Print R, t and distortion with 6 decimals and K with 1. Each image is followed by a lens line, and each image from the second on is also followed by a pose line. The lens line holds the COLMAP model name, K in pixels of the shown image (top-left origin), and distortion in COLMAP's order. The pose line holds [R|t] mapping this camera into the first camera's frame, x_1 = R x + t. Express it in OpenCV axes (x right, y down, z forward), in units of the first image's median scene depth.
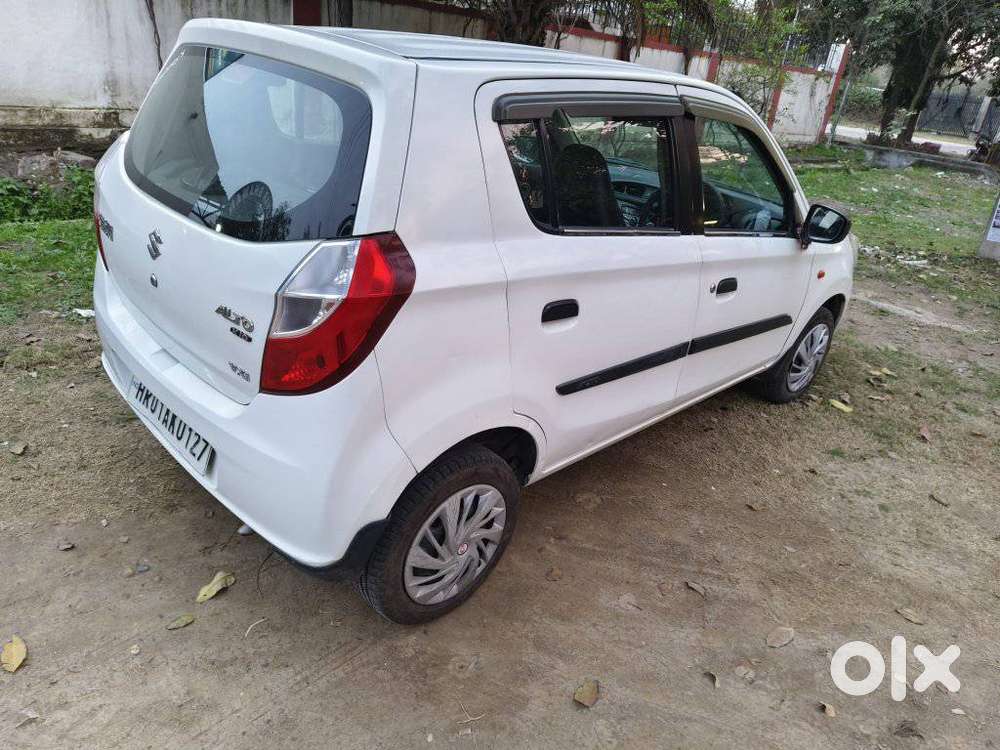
lens RADIAL K [[696.9, 0, 496.3], [0, 696.9, 381.3], [0, 0, 1]] dist [0.020093, -0.009172]
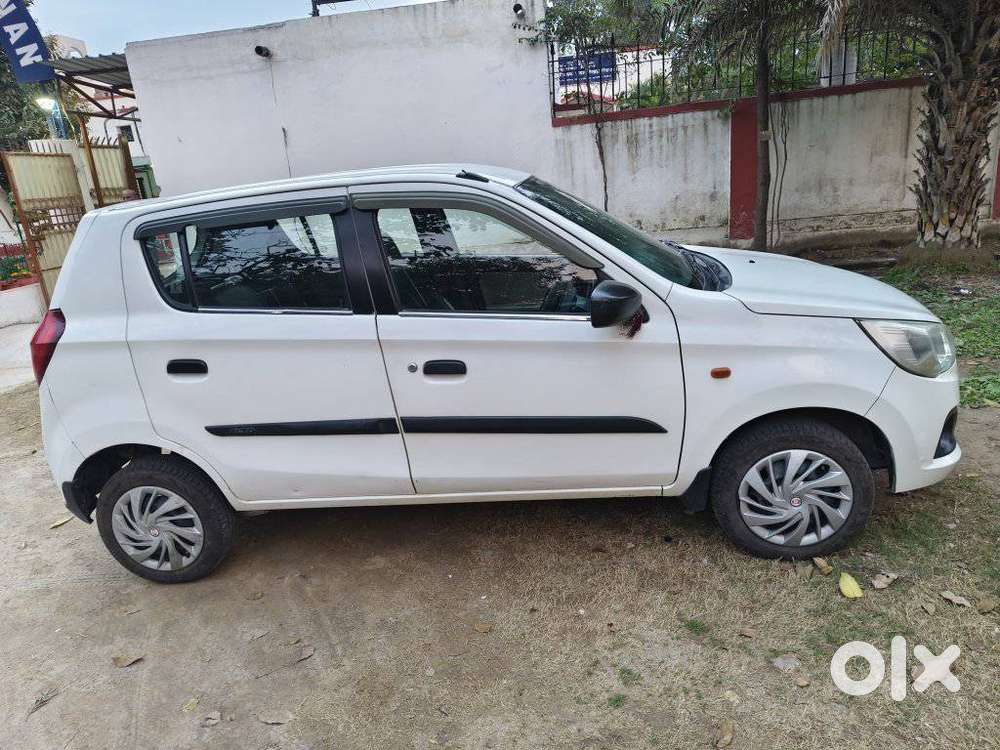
lens RADIAL K [[696.9, 0, 496.3], [0, 696.9, 381.3], [0, 0, 1]] dist [0.020093, -0.009172]
pose [[0.611328, 0.059629, -0.789128, 1.164196], [-0.177902, 0.981990, -0.063617, -0.072406], [0.771122, 0.179278, 0.610926, 0.488886]]
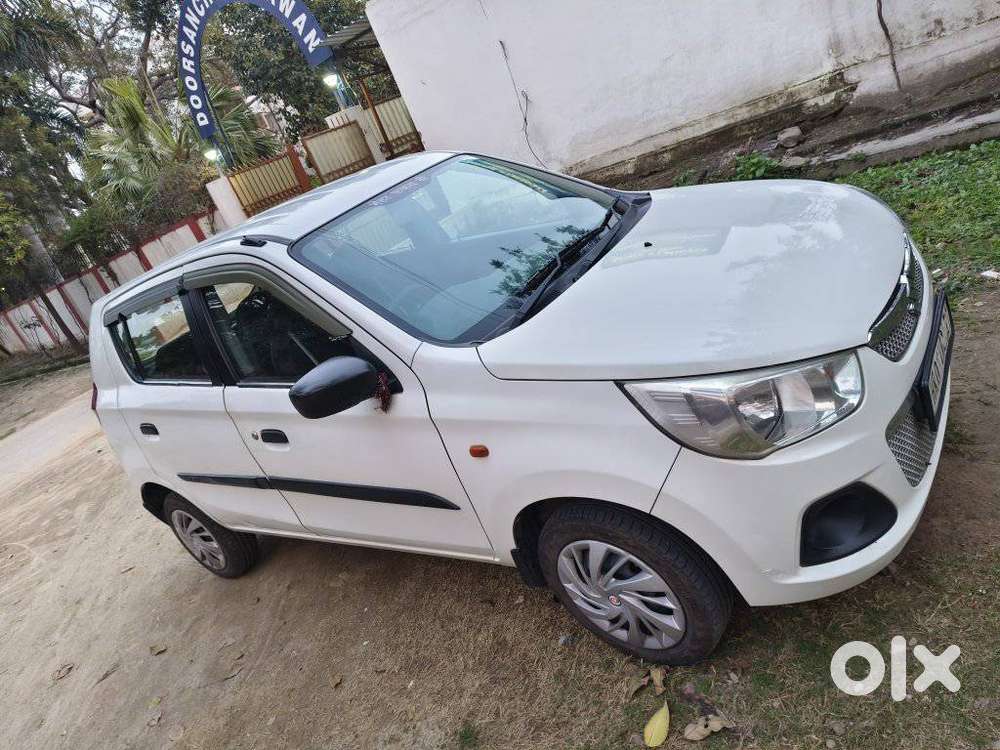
lens RADIAL K [[696.9, 0, 496.3], [0, 696.9, 381.3], [0, 0, 1]] dist [0.020093, -0.009172]
pose [[0.104066, 0.202855, -0.973663, 1.333925], [-0.027646, 0.979190, 0.201052, -0.428984], [0.994186, 0.005995, 0.107508, 1.241209]]
